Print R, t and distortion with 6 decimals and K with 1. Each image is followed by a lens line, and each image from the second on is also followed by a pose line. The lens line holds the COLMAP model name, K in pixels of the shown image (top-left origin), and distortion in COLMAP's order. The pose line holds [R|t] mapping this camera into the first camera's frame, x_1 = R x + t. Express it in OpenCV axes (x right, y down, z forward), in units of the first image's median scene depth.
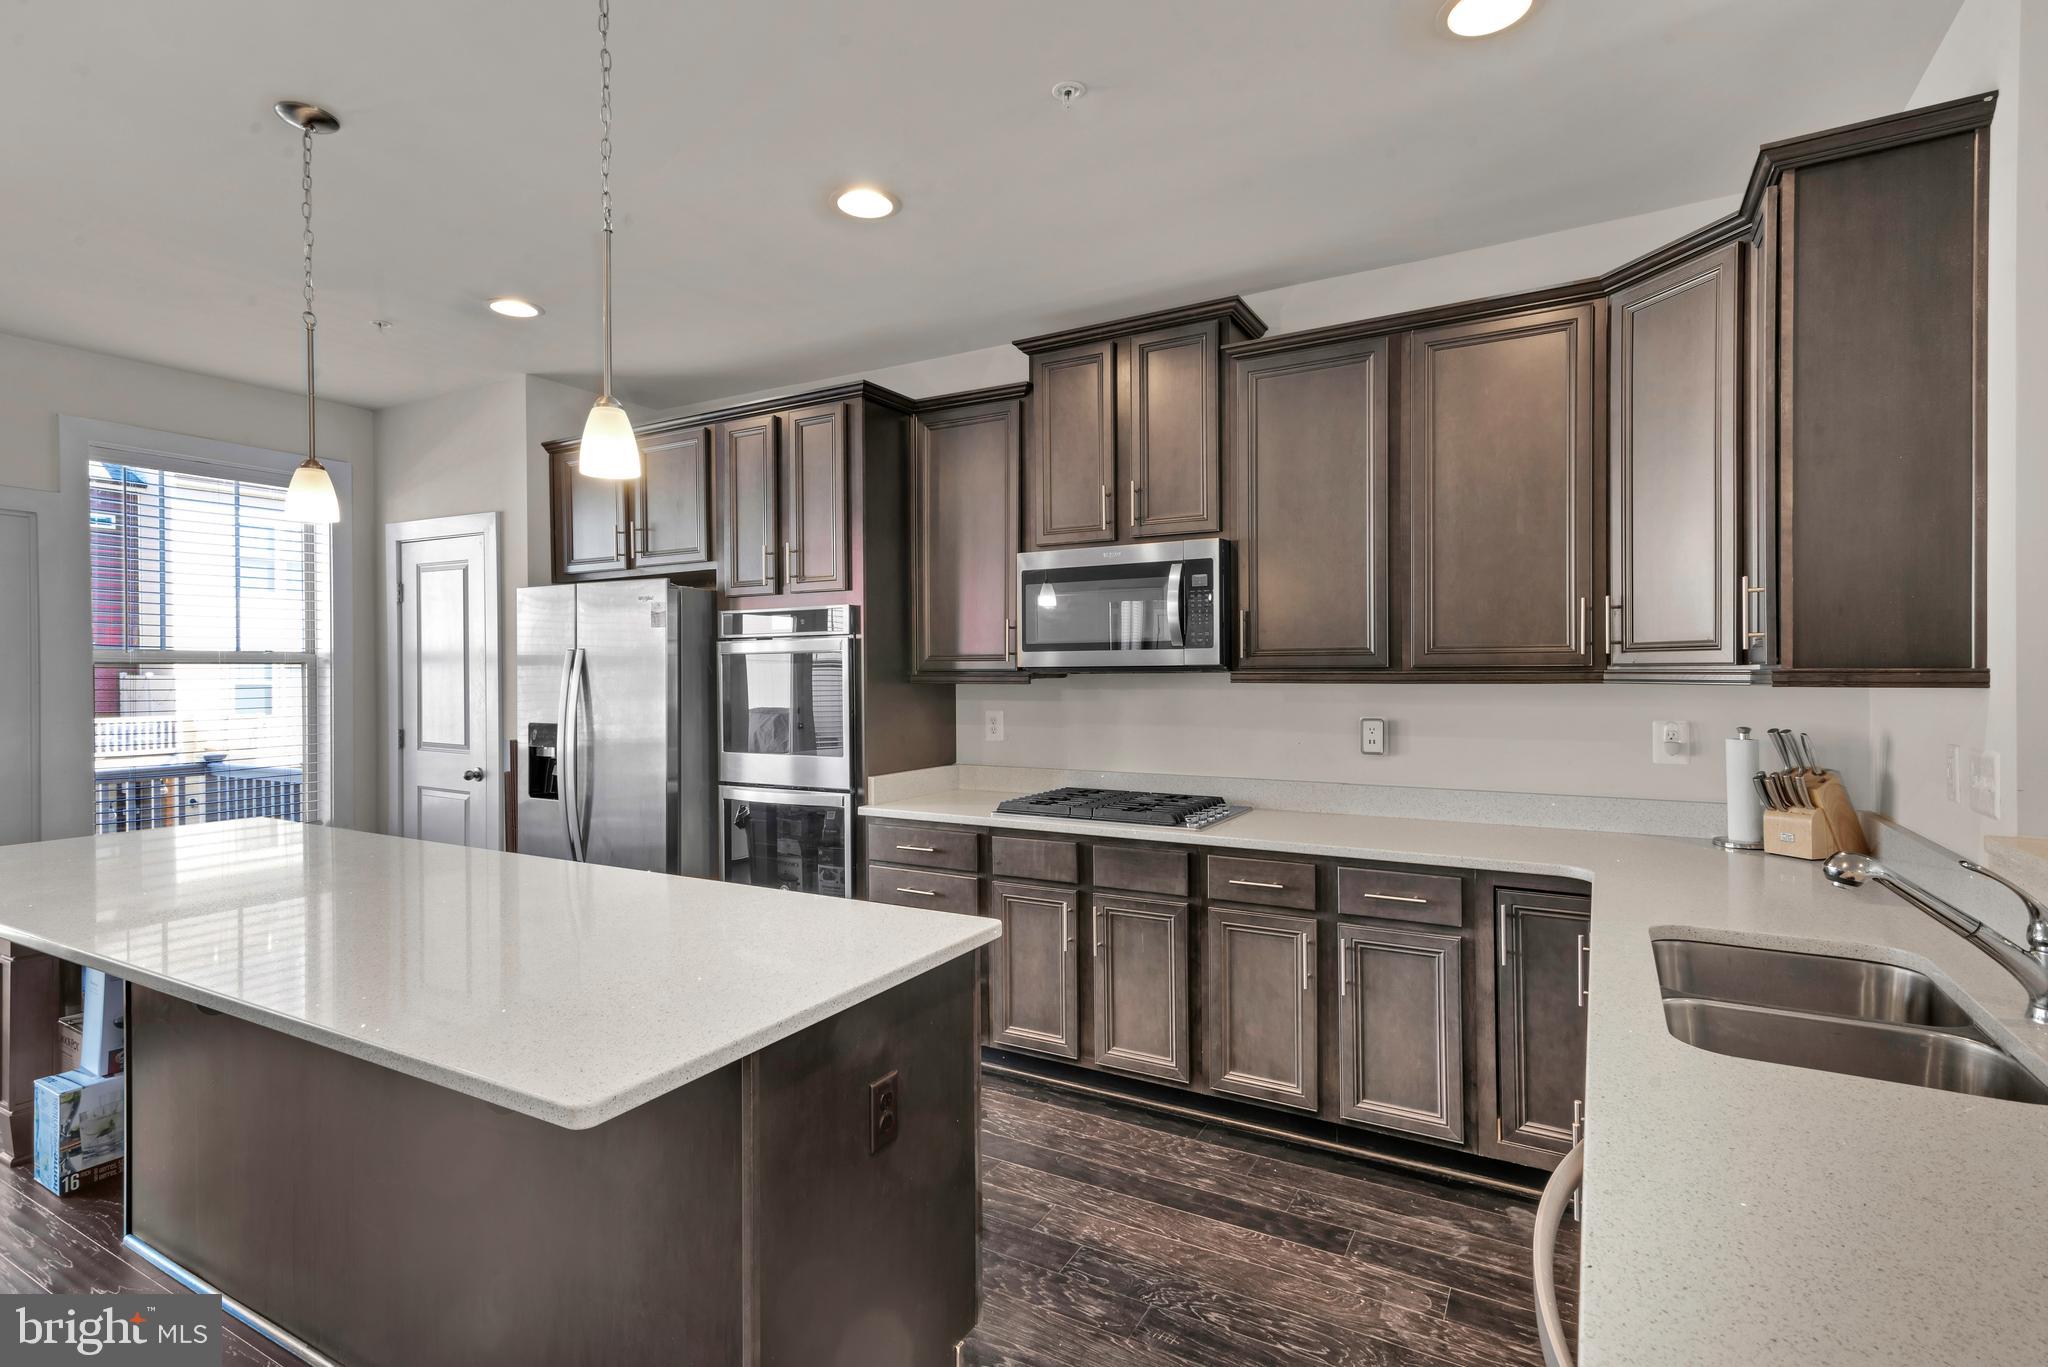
lens RADIAL K [[986.6, 0, 1024.3], [0, 986.6, 675.4], [0, 0, 1]] dist [0.019661, 0.000181]
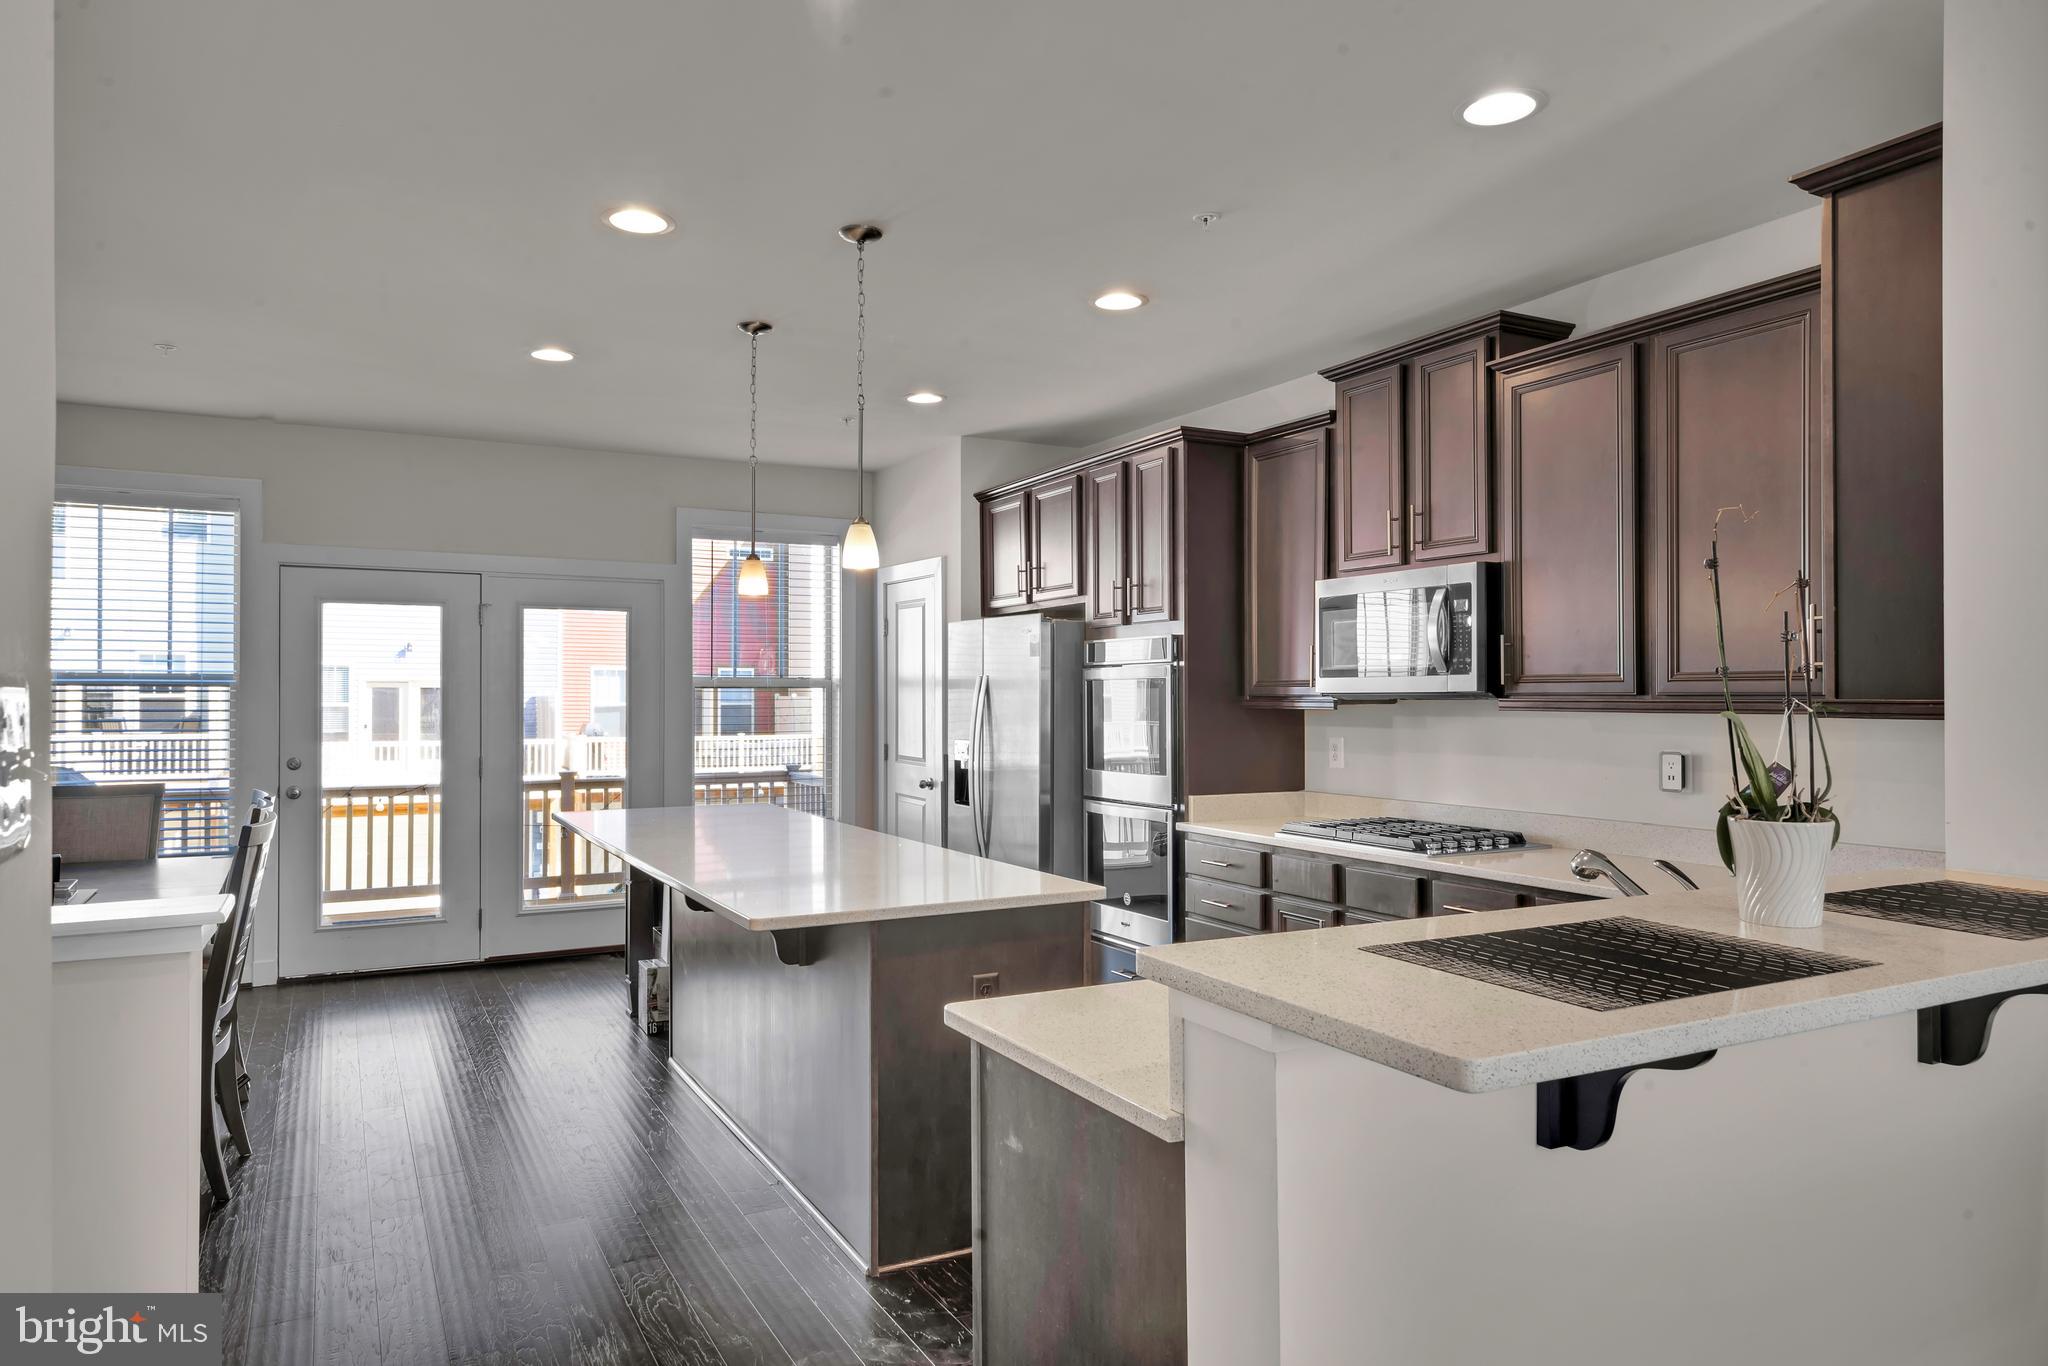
lens RADIAL K [[1296.9, 0, 1015.4], [0, 1296.9, 684.6], [0, 0, 1]] dist [0.004460, 0.000250]
pose [[0.844722, -0.000132, -0.535206, 0.434755], [-0.006141, 0.999932, -0.009940, -0.001814], [0.535171, 0.011683, 0.844663, -0.284346]]
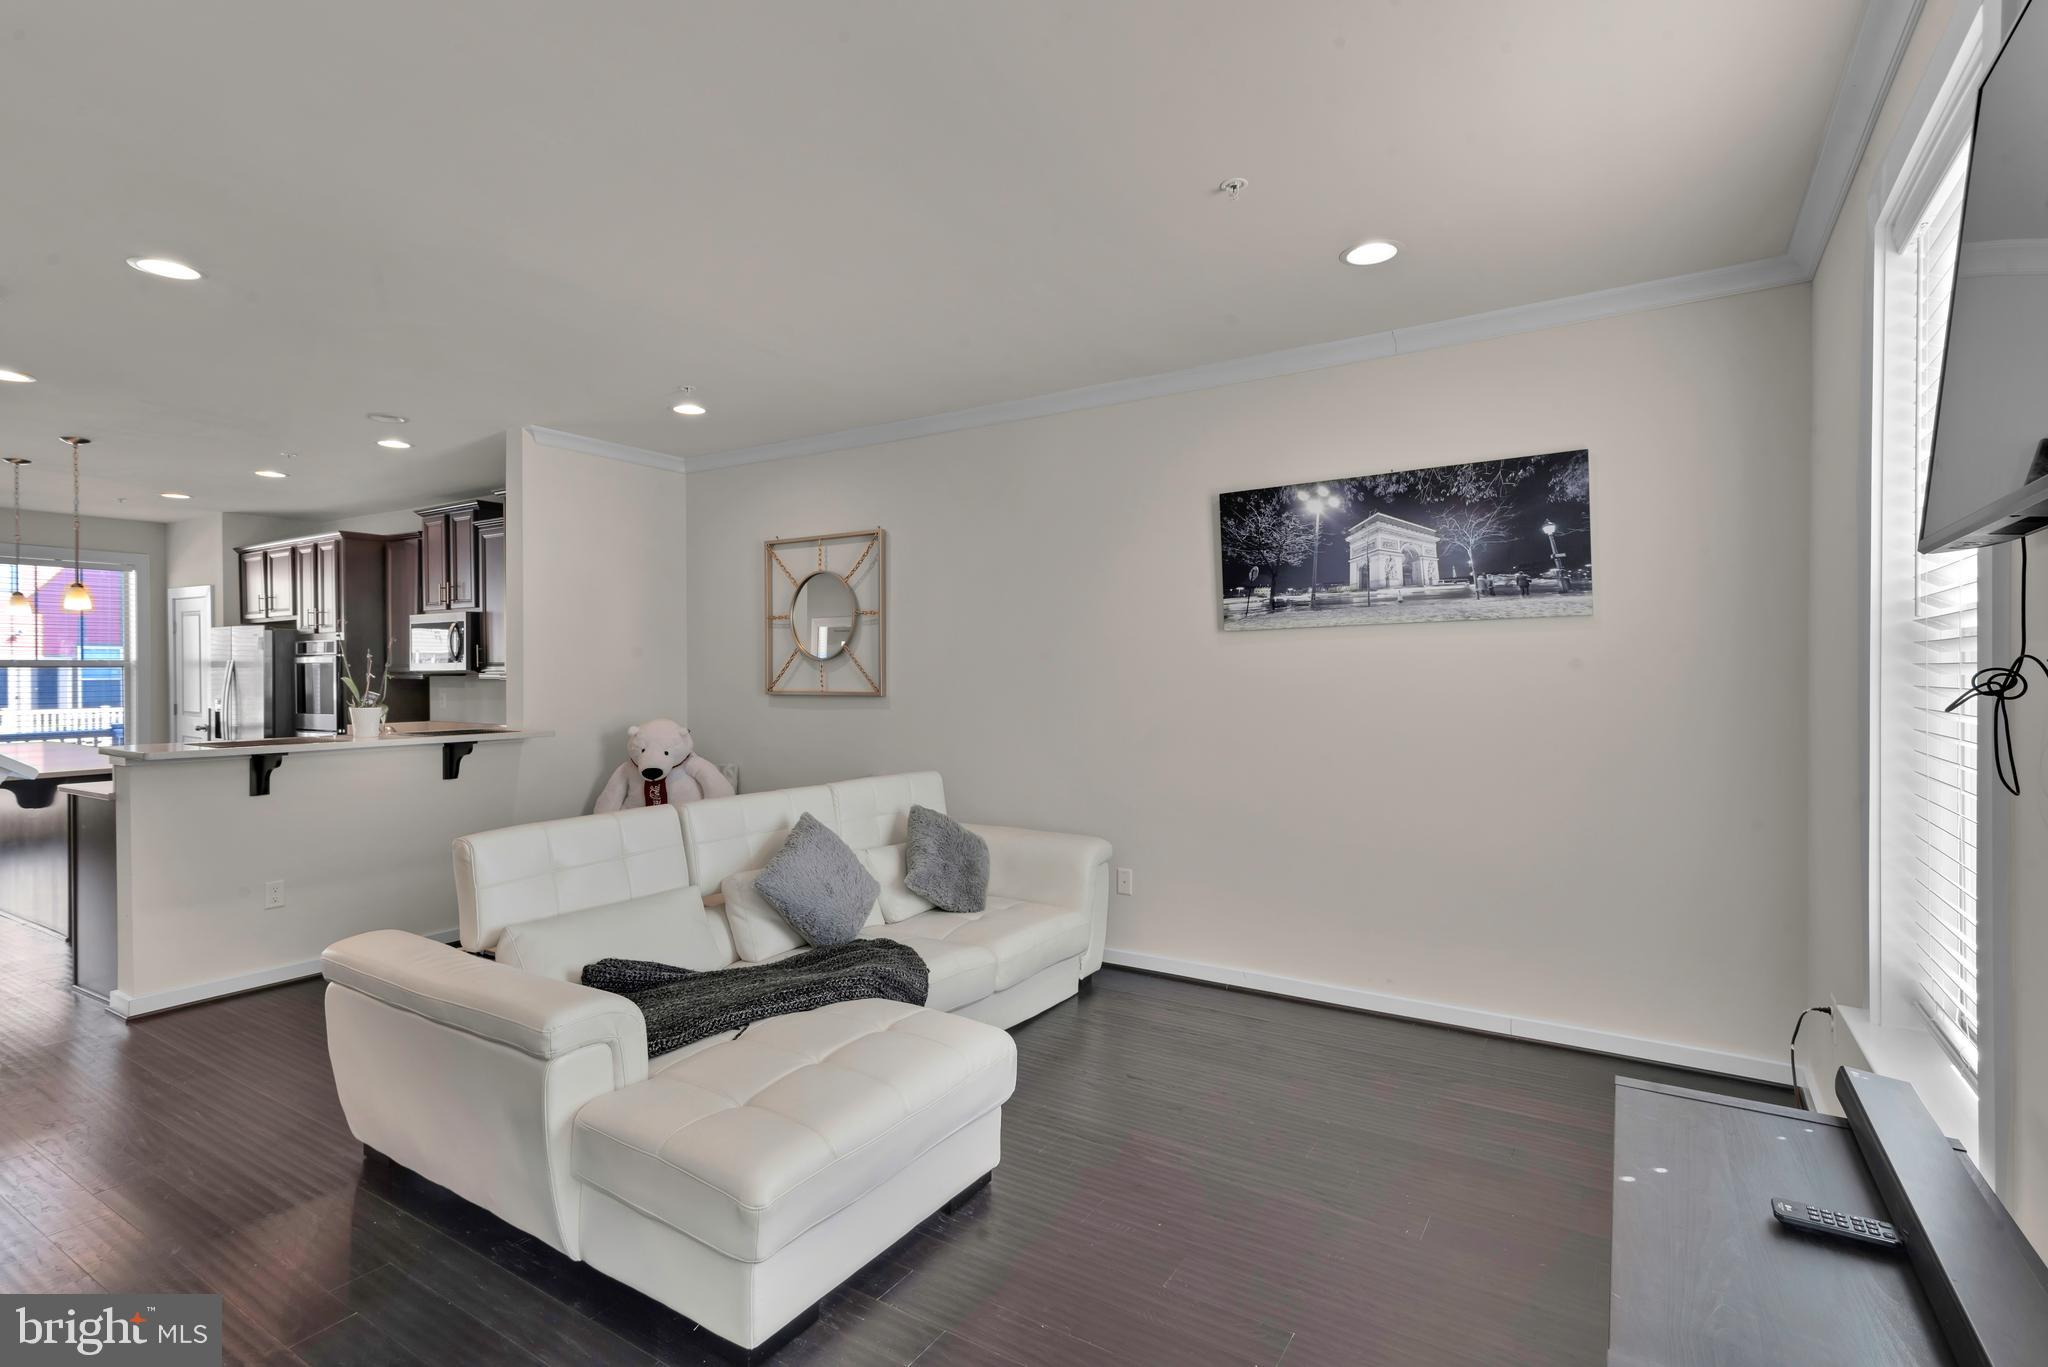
lens RADIAL K [[986.6, 0, 1024.3], [0, 986.6, 675.4], [0, 0, 1]] dist [0.019661, 0.000181]
pose [[0.998947, 0.001903, -0.045850, 1.333835], [-0.001852, 0.999998, 0.001165, -0.002604], [0.045853, -0.001079, 0.998948, -0.988256]]
